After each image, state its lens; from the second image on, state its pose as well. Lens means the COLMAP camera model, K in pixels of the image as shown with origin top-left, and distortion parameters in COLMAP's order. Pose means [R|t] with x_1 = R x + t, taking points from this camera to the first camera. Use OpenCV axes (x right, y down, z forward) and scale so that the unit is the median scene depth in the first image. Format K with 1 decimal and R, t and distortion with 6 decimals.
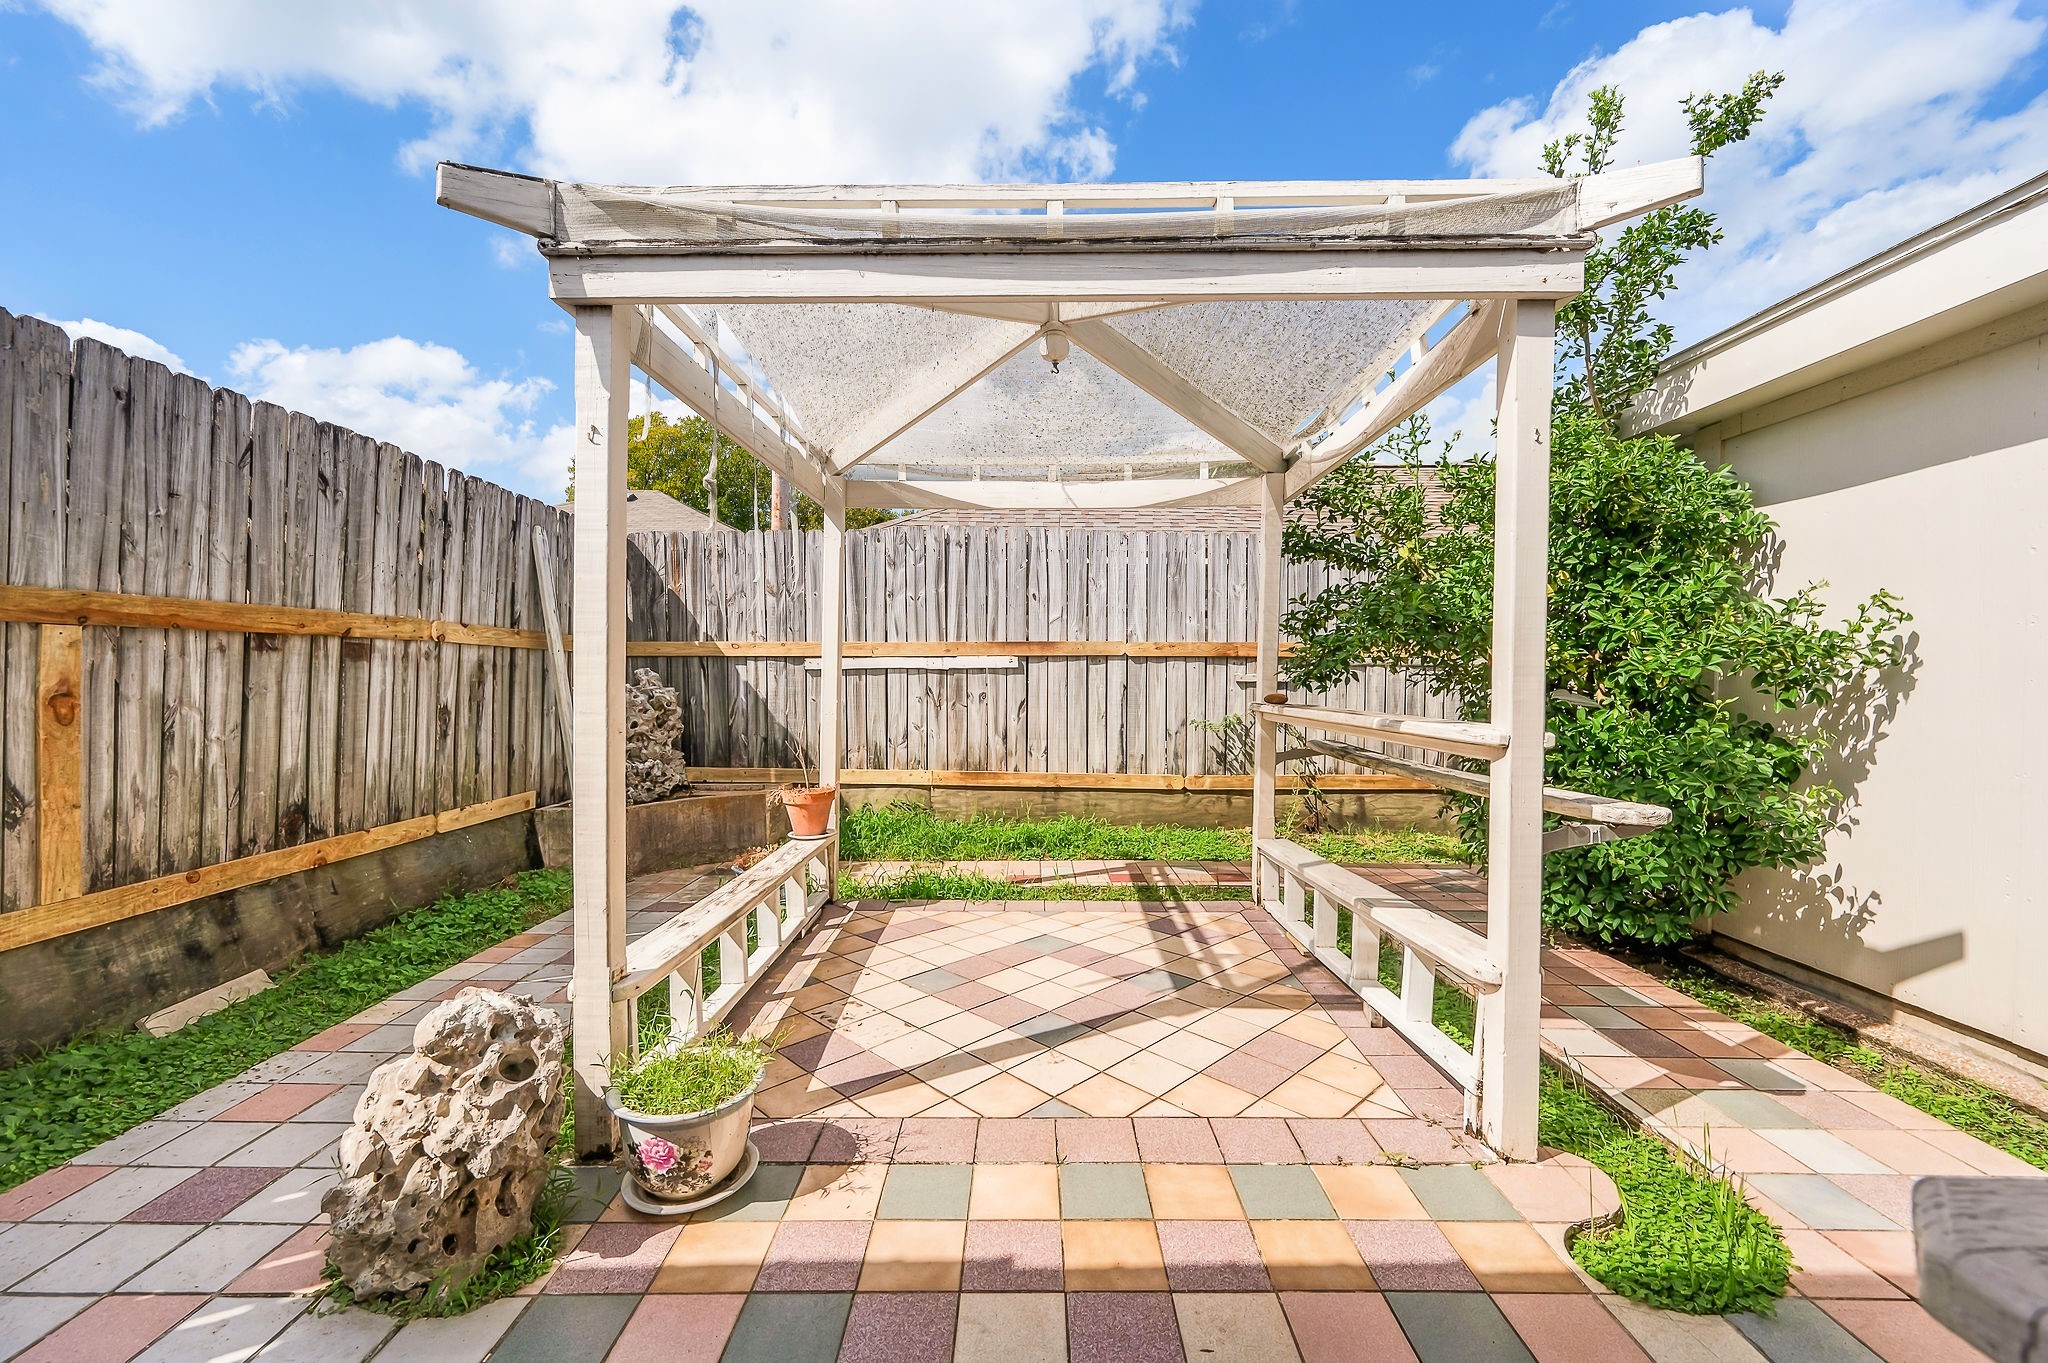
lens RADIAL K [[828.9, 0, 1015.9], [0, 828.9, 680.1], [0, 0, 1]] dist [0.000853, -0.000844]
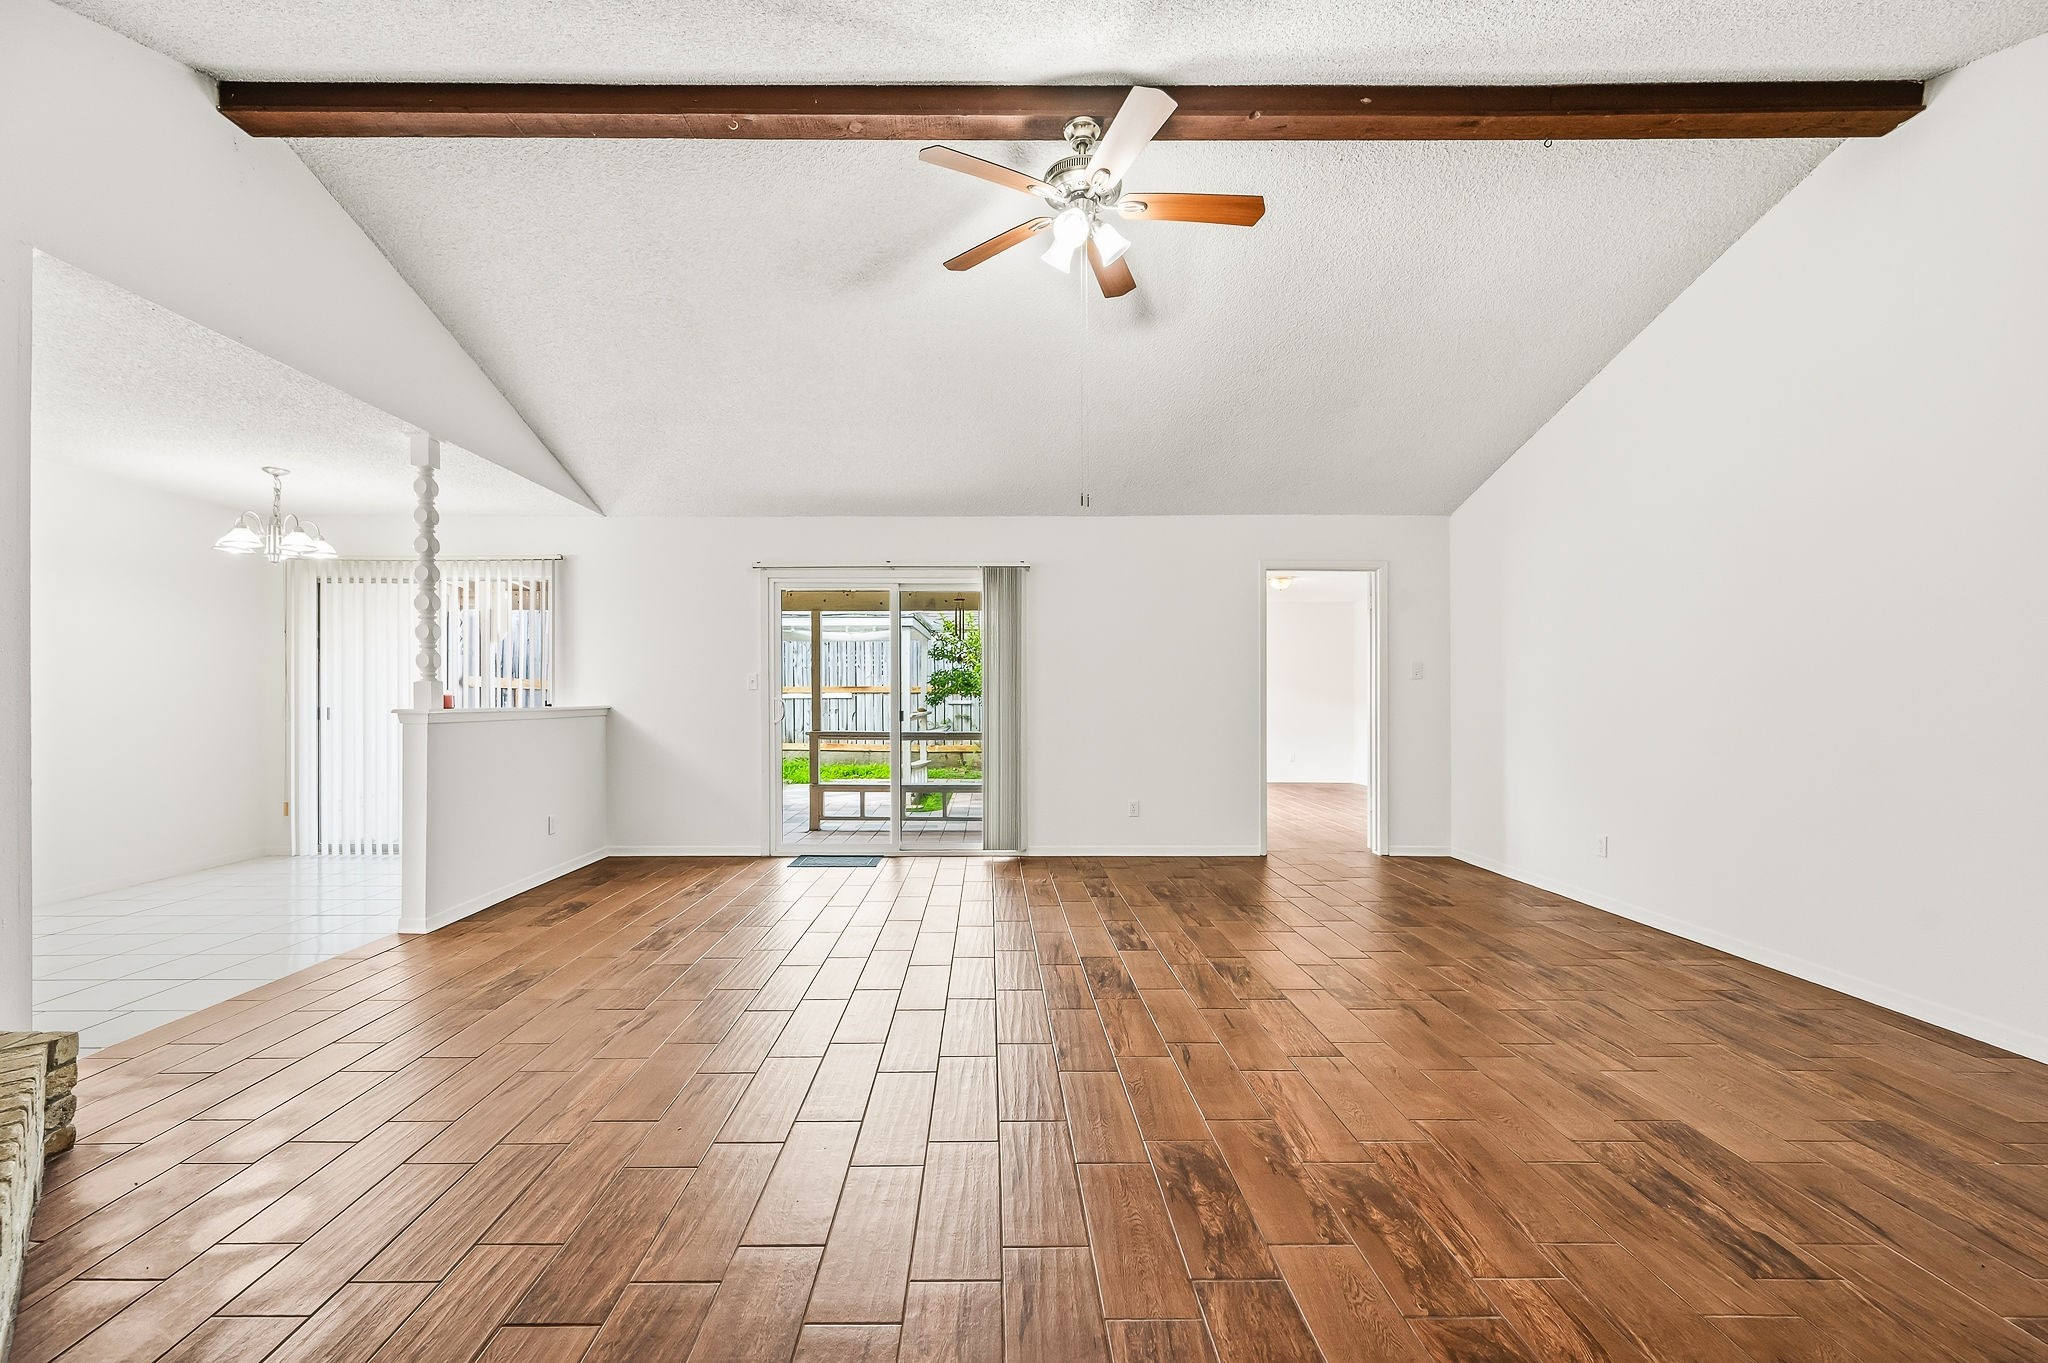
lens RADIAL K [[828.9, 0, 1025.7], [0, 828.9, 699.2], [0, 0, 1]] dist [0.000853, -0.000844]
pose [[0.999582, -0.000637, 0.028907, 0.551717], [0.000830, 0.999977, -0.006666, 0.005578], [-0.028903, 0.006687, 0.999560, -1.721276]]
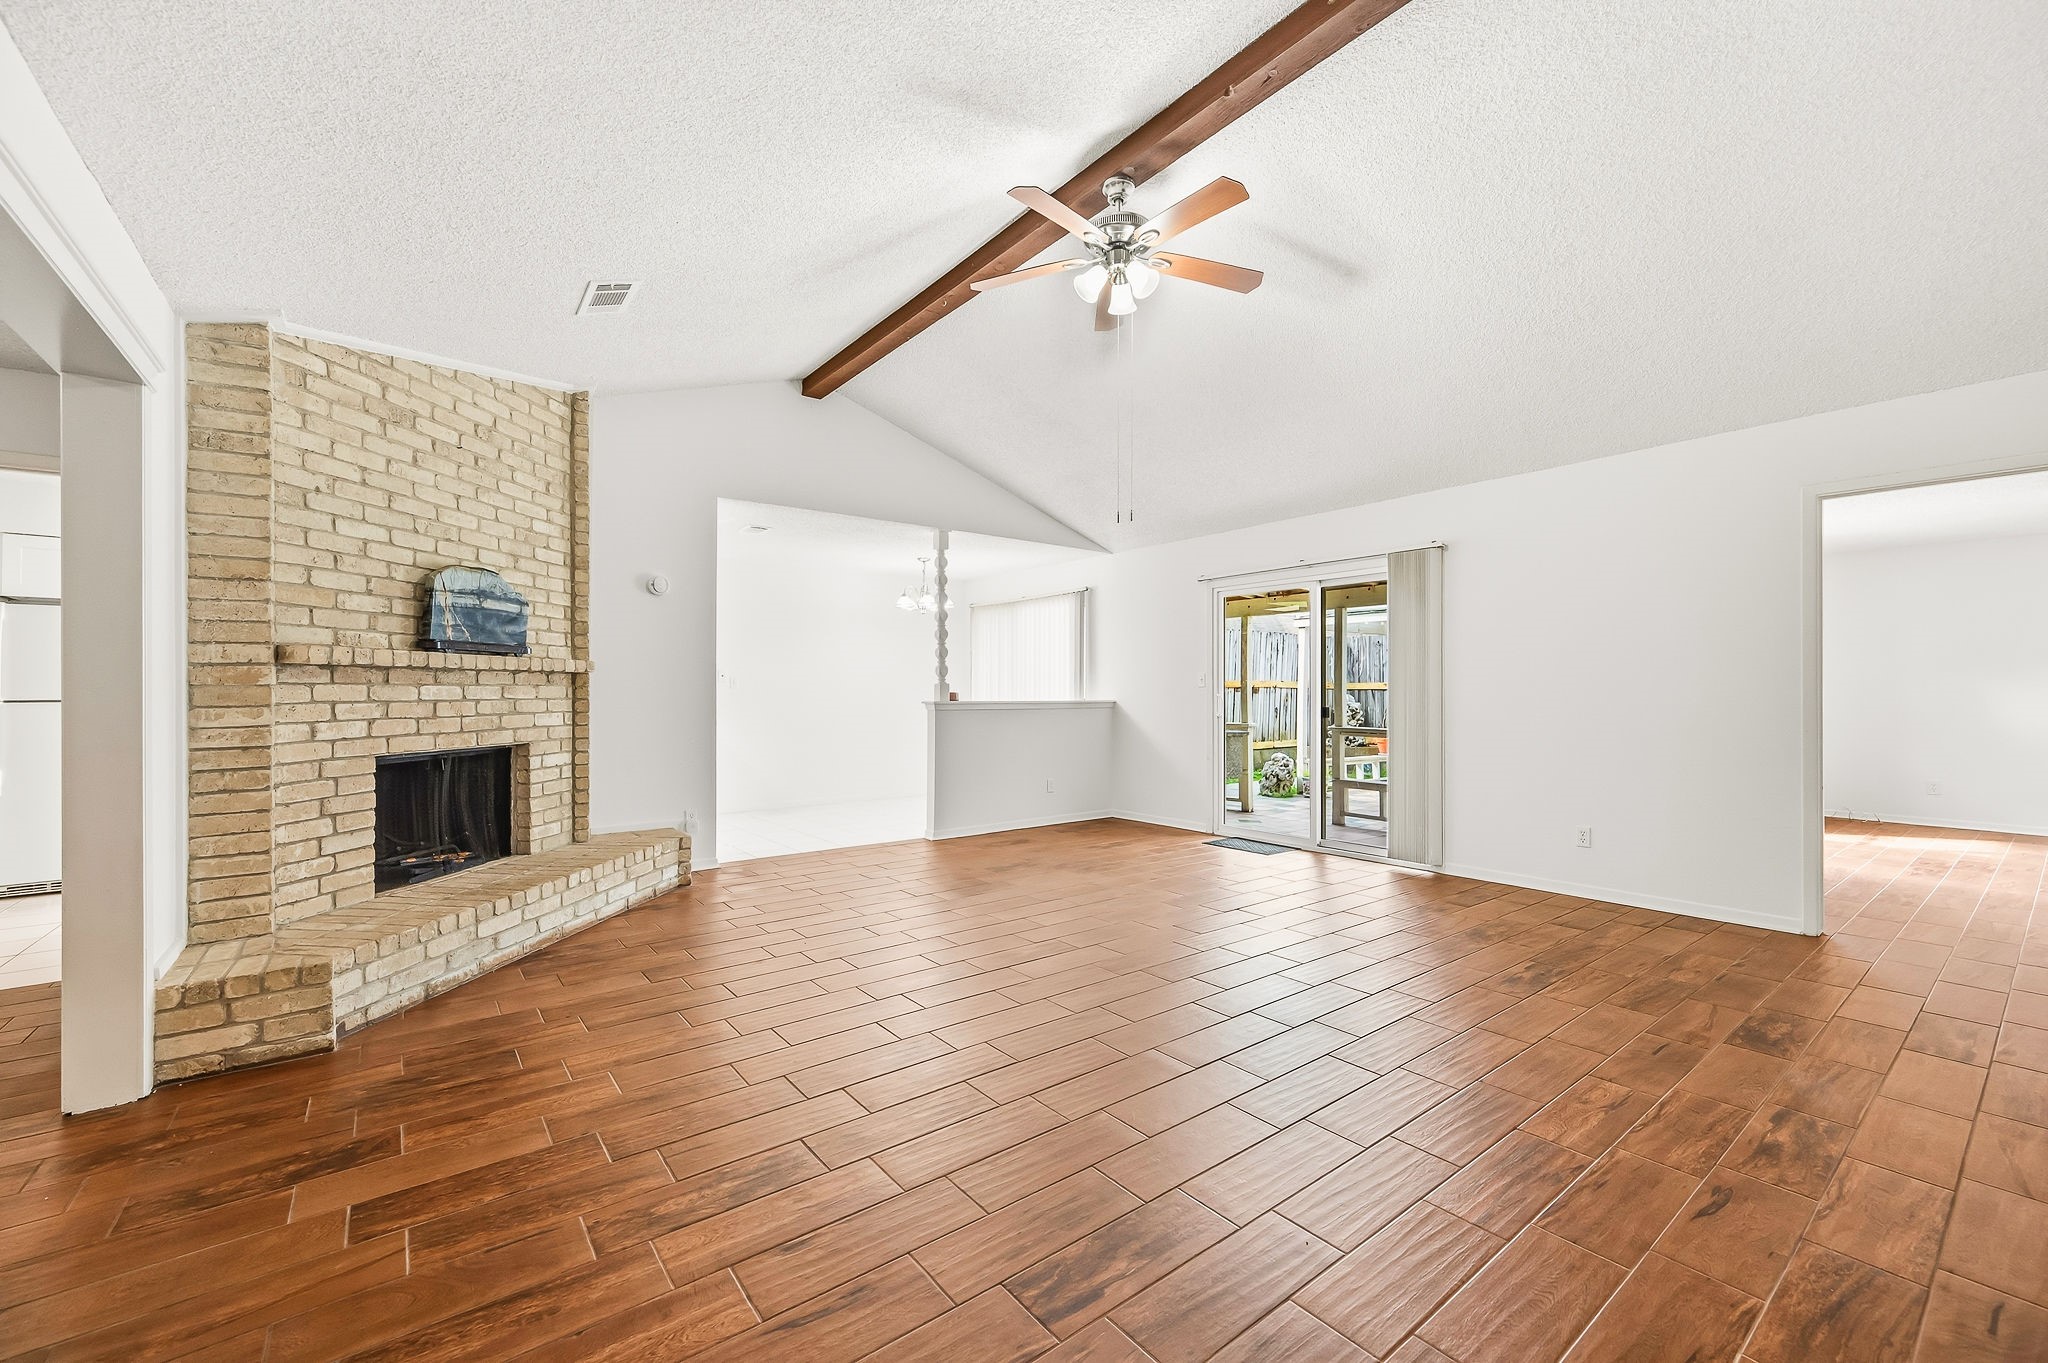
lens RADIAL K [[828.9, 0, 1019.7], [0, 828.9, 688.7], [0, 0, 1]] dist [0.000853, -0.000844]
pose [[0.627910, -0.005453, -0.778266, 1.064120], [-0.006340, 0.999906, -0.012120, 0.005234], [0.778260, 0.012545, 0.627817, -1.608789]]
